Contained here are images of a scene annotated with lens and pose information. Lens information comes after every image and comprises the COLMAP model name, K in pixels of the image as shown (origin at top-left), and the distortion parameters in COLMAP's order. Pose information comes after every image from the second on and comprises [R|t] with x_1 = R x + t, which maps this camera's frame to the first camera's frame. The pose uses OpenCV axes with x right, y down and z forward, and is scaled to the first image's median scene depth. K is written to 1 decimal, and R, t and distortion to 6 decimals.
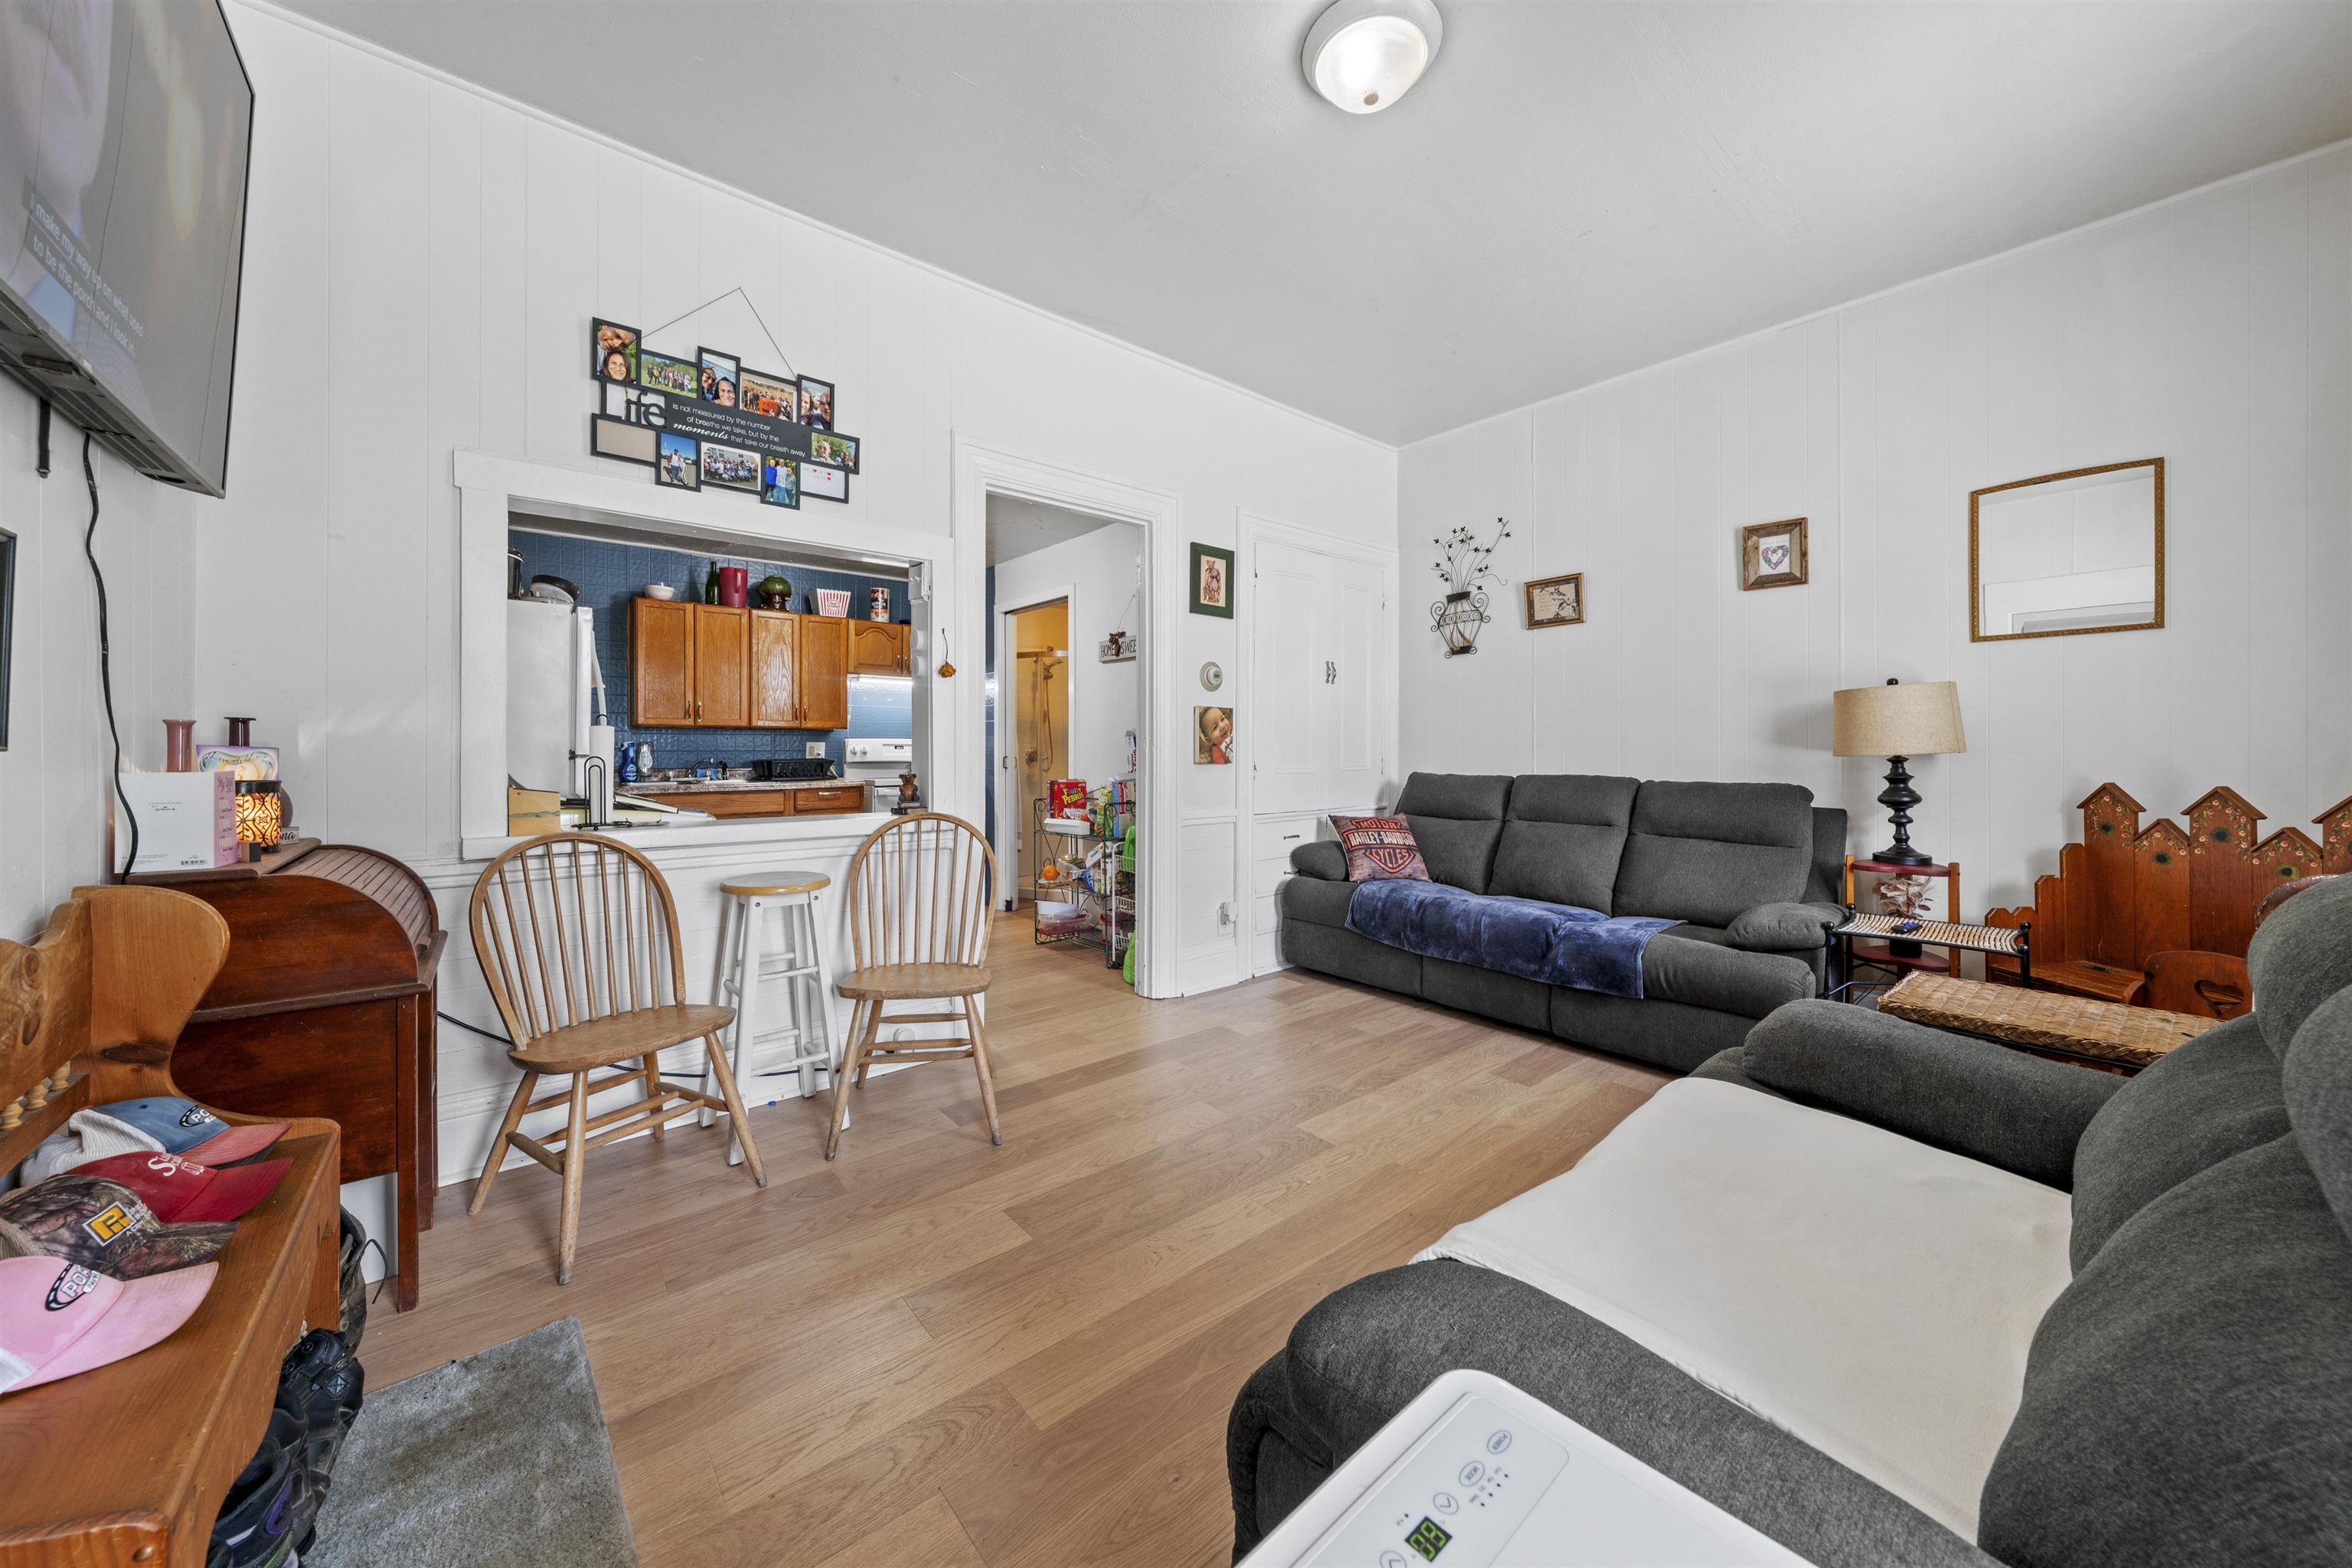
lens RADIAL K [[821.5, 0, 1178.7], [0, 821.5, 751.9], [0, 0, 1]] dist [-0.000486, -0.000031]
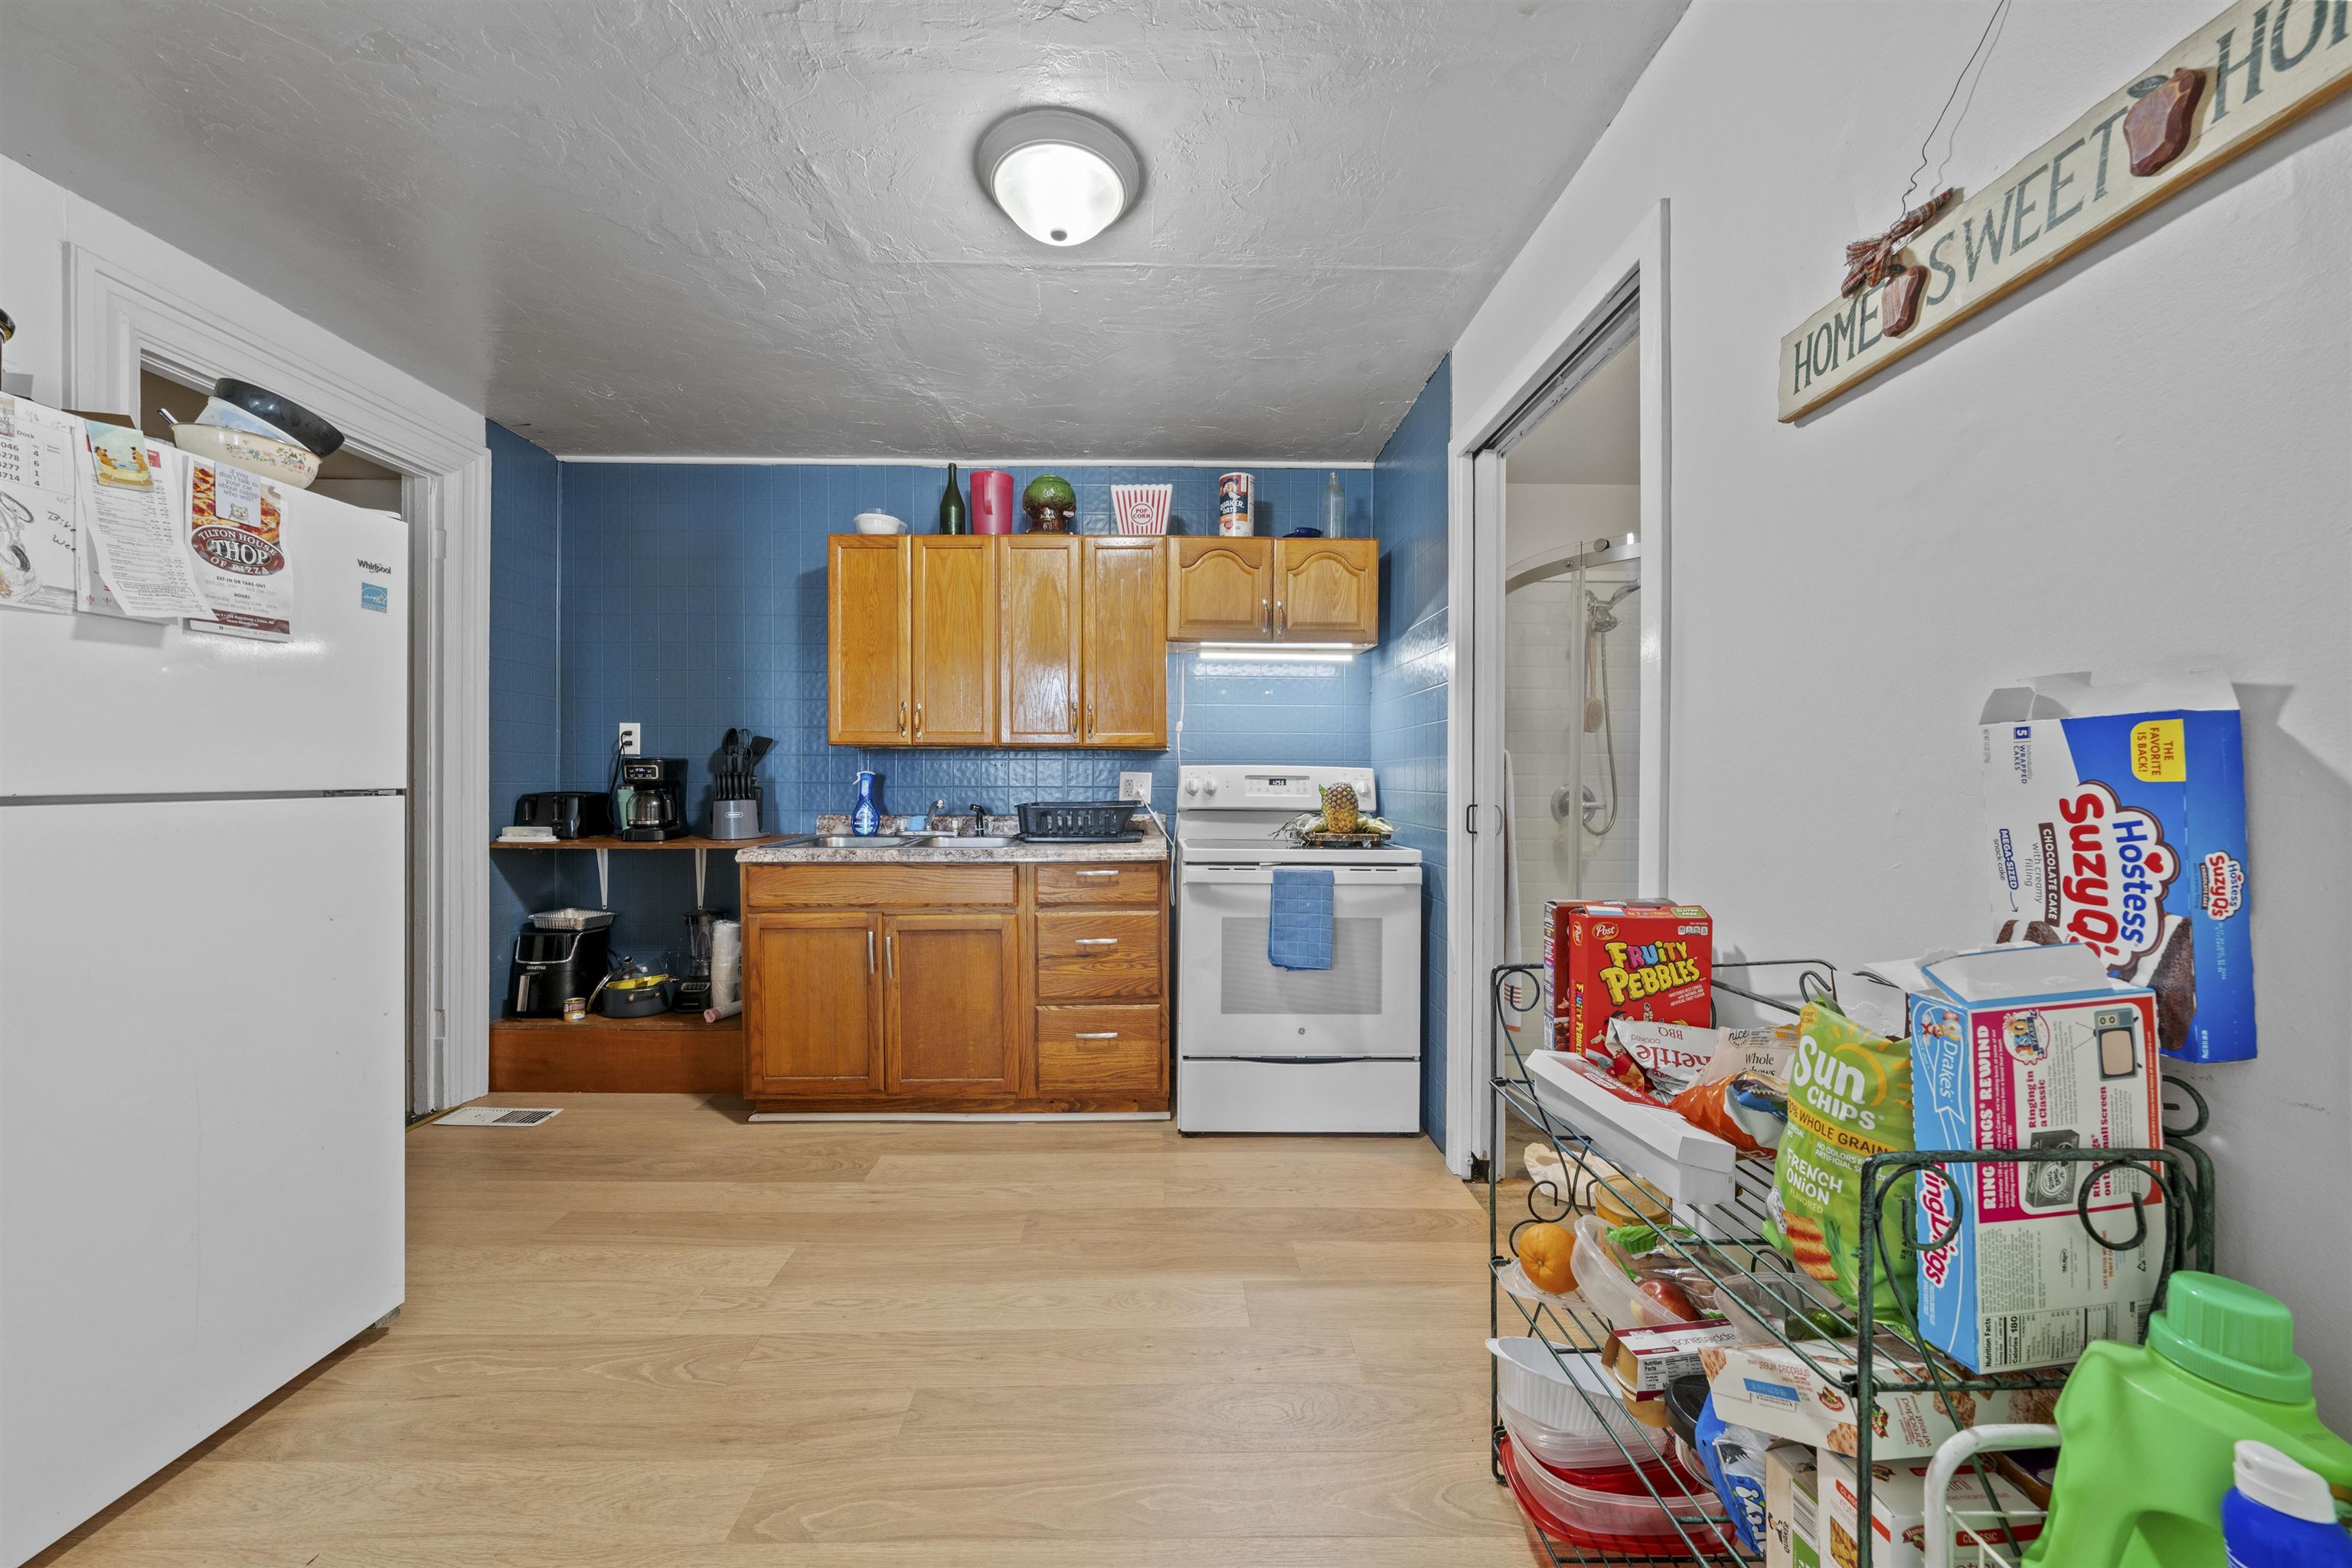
lens RADIAL K [[815.3, 0, 1176.0], [0, 815.3, 784.0], [0, 0, 1]] dist [0.000164, 0.000017]
pose [[0.777813, 0.002051, -0.628493, -0.076553], [-0.003721, 0.999992, -0.001341, -0.003469], [0.628485, 0.003382, 0.777814, 0.643115]]
